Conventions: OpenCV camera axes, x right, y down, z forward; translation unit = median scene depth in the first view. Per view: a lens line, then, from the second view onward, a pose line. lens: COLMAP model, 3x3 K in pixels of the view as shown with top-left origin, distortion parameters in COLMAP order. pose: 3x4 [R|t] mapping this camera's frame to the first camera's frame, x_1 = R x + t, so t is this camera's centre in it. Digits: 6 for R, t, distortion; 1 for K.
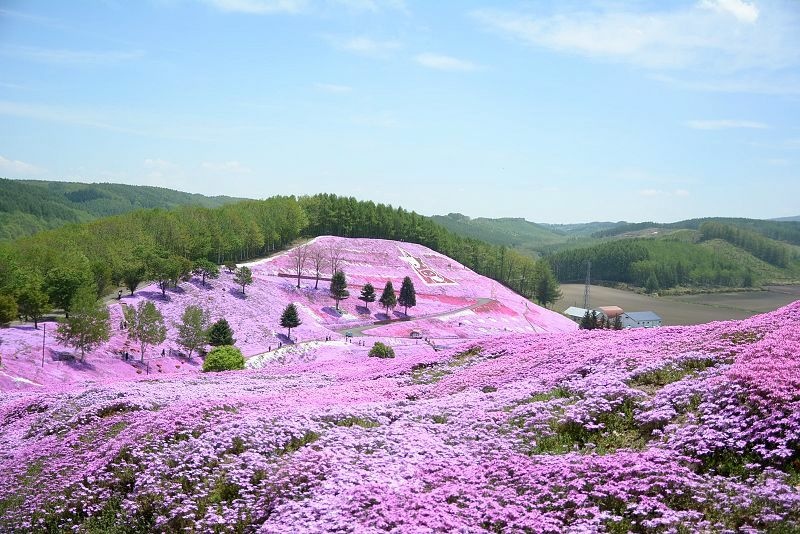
lens RADIAL K [[767.2, 0, 400.0], [0, 767.2, 267.0], [0, 0, 1]] dist [-0.035655, 0.005936]
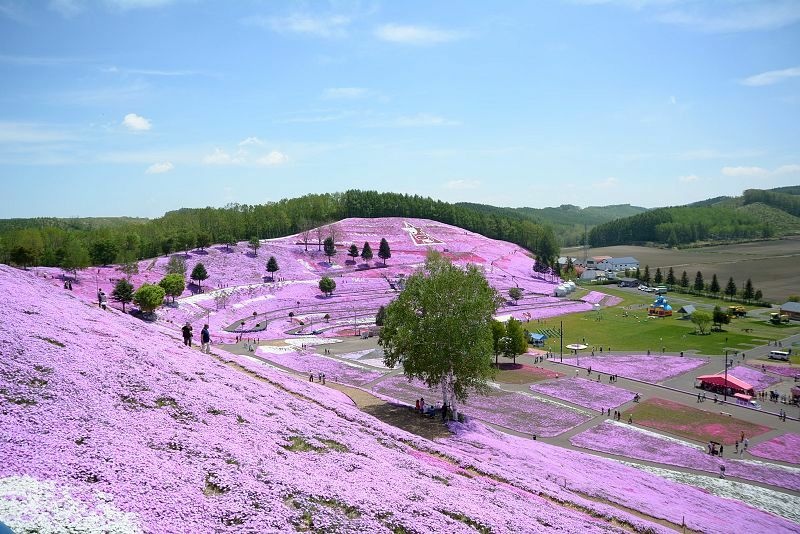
lens RADIAL K [[585.8, 0, 400.0], [0, 585.8, 267.0], [0, 0, 1]] dist [-0.140130, 0.106973]
pose [[0.964218, -0.076175, -0.253931, 0.326968], [0.079541, 0.996827, 0.003001, 0.068255], [0.252896, -0.023092, 0.967218, -0.070181]]
